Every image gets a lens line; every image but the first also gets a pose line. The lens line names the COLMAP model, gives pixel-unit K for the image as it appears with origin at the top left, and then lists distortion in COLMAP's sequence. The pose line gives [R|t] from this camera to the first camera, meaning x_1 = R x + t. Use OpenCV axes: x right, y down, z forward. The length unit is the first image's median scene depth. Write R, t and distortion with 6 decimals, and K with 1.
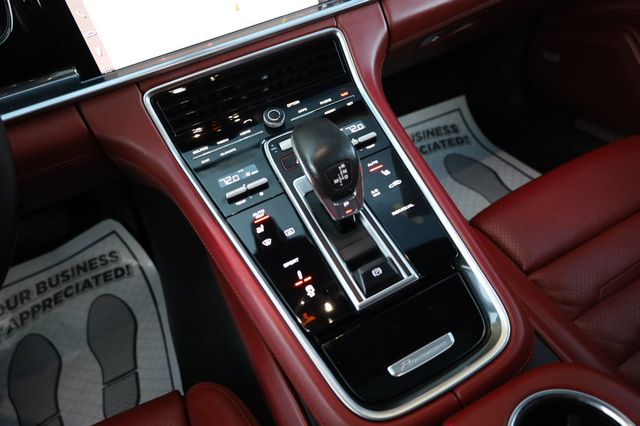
lens RADIAL K [[442.5, 0, 320.0], [0, 442.5, 213.0], [0, 0, 1]] dist [-0.004354, 0.001085]
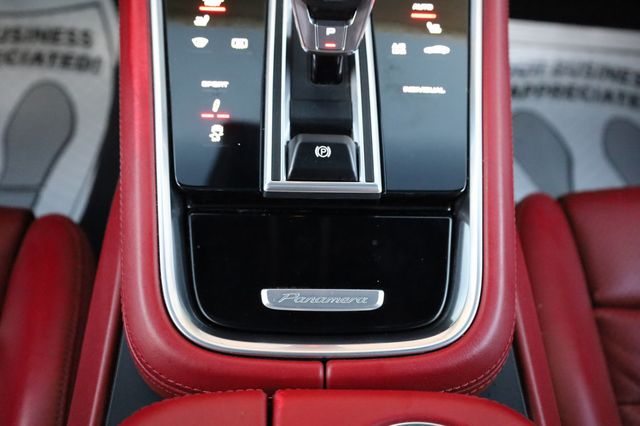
lens RADIAL K [[641.8, 0, 320.0], [0, 641.8, 213.0], [0, 0, 1]] dist [0.009999, 0.013664]
pose [[0.887229, 0.445117, -0.121226, 0.217095], [-0.425712, 0.891203, 0.156612, 0.057649], [0.177748, -0.087343, 0.980192, 0.099278]]
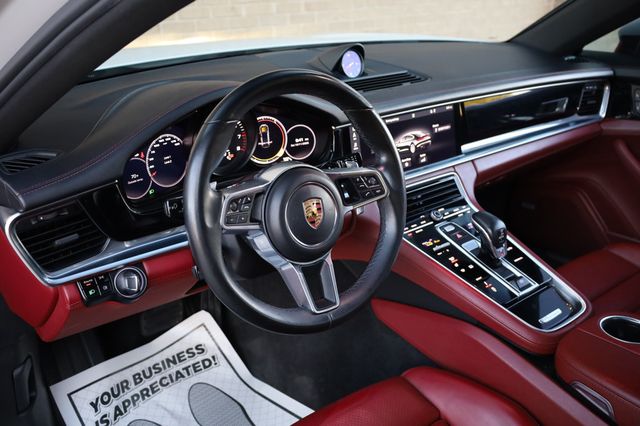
lens RADIAL K [[599.8, 0, 327.8], [0, 599.8, 214.2], [0, 0, 1]] dist [0.084226, 0.002355]
pose [[0.956942, 0.058444, 0.284334, -1.258282], [0.039664, 0.944008, -0.327530, 0.582929], [-0.287556, 0.324705, 0.901043, -1.119513]]
